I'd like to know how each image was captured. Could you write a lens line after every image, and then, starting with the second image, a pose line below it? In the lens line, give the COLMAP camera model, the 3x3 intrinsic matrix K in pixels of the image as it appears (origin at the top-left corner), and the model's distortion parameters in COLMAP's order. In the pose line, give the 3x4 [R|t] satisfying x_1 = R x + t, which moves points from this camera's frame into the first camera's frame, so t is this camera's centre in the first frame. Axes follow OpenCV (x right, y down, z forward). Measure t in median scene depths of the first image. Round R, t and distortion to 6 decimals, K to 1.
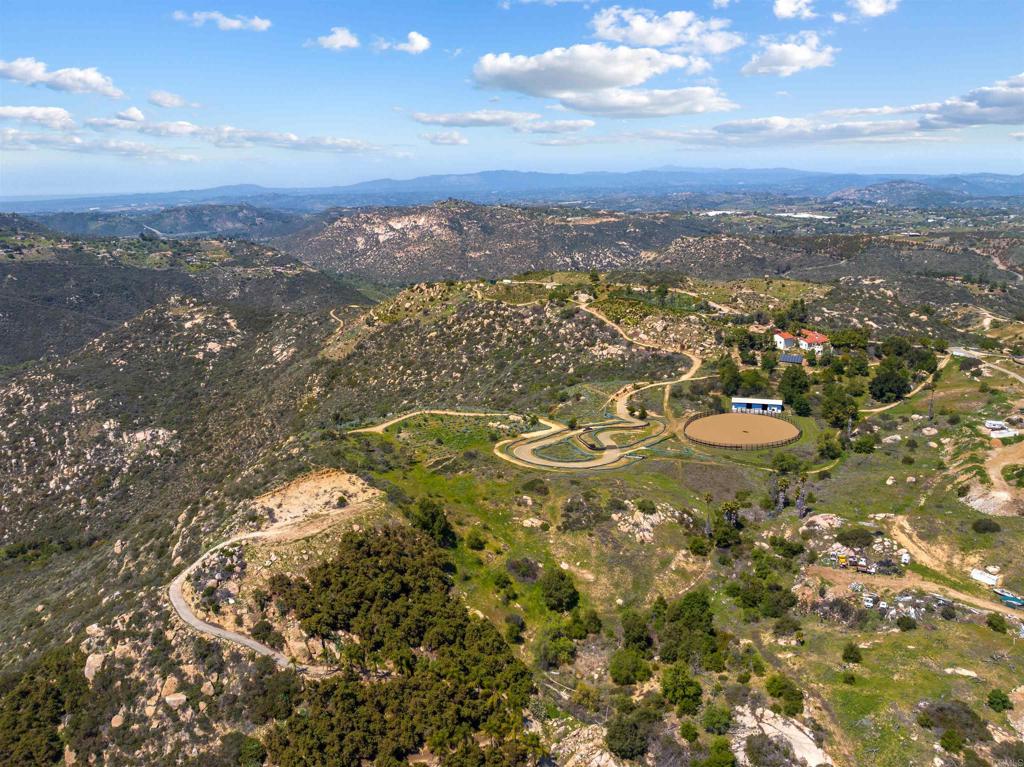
lens RADIAL K [[709.4, 0, 512.0], [0, 709.4, 383.5], [0, 0, 1]] dist [-0.028201, 0.001363]
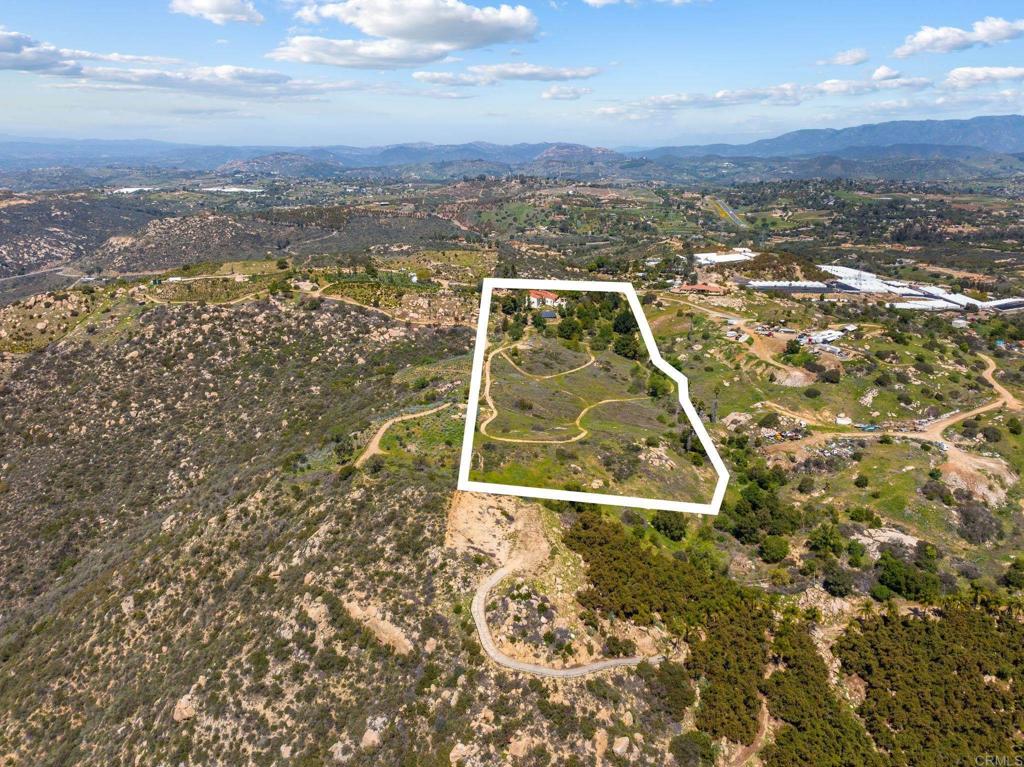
lens RADIAL K [[727.7, 0, 512.0], [0, 727.7, 383.5], [0, 0, 1]] dist [-0.032029, -0.001982]
pose [[0.697164, -0.202784, 0.687634, -0.637129], [0.182540, 0.977760, 0.103272, -0.074132], [-0.693283, 0.053523, 0.718675, 0.226797]]
